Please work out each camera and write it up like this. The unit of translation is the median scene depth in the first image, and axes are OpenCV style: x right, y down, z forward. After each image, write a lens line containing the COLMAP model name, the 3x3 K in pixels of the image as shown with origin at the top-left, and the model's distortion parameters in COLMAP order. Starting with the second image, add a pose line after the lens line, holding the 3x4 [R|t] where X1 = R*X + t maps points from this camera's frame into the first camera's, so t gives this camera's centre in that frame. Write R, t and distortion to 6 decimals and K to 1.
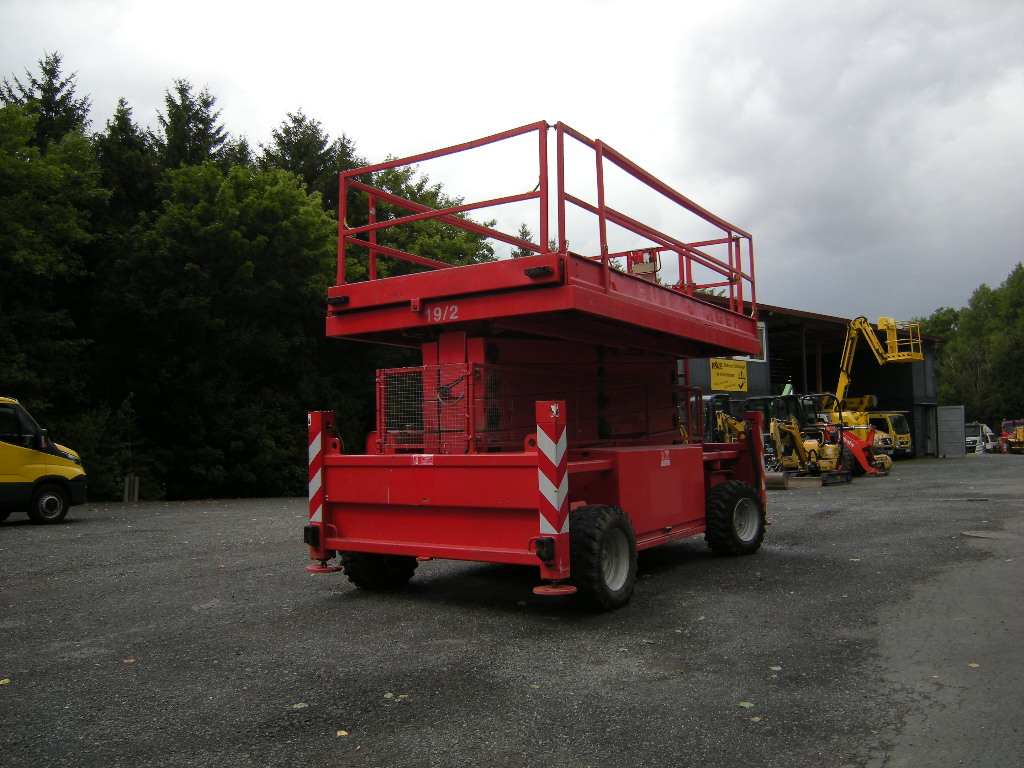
lens RADIAL K [[837.6, 0, 512.0], [0, 837.6, 384.0], [0, 0, 1]] dist [-0.100392, 0.008892]
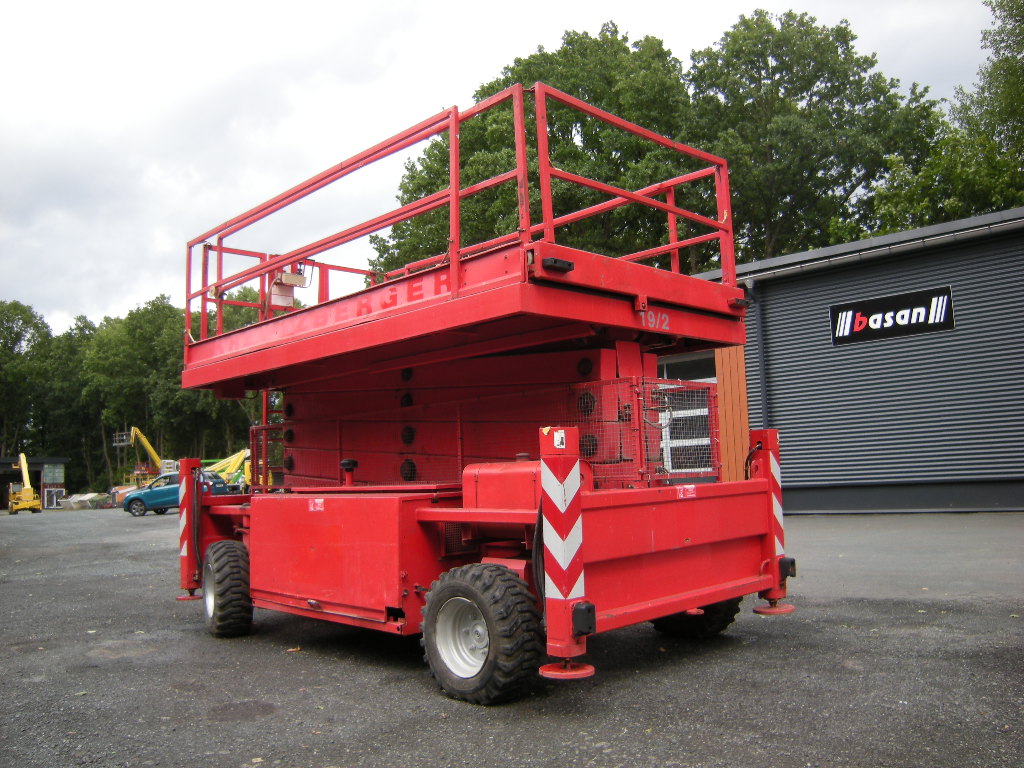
lens RADIAL K [[843.8, 0, 512.0], [0, 843.8, 384.0], [0, 0, 1]] dist [-0.110371, -0.006774]
pose [[0.225968, 0.111798, 0.967698, -0.891928], [-0.030352, 0.993718, -0.107717, 0.072993], [-0.973662, -0.005031, 0.227942, 0.904586]]
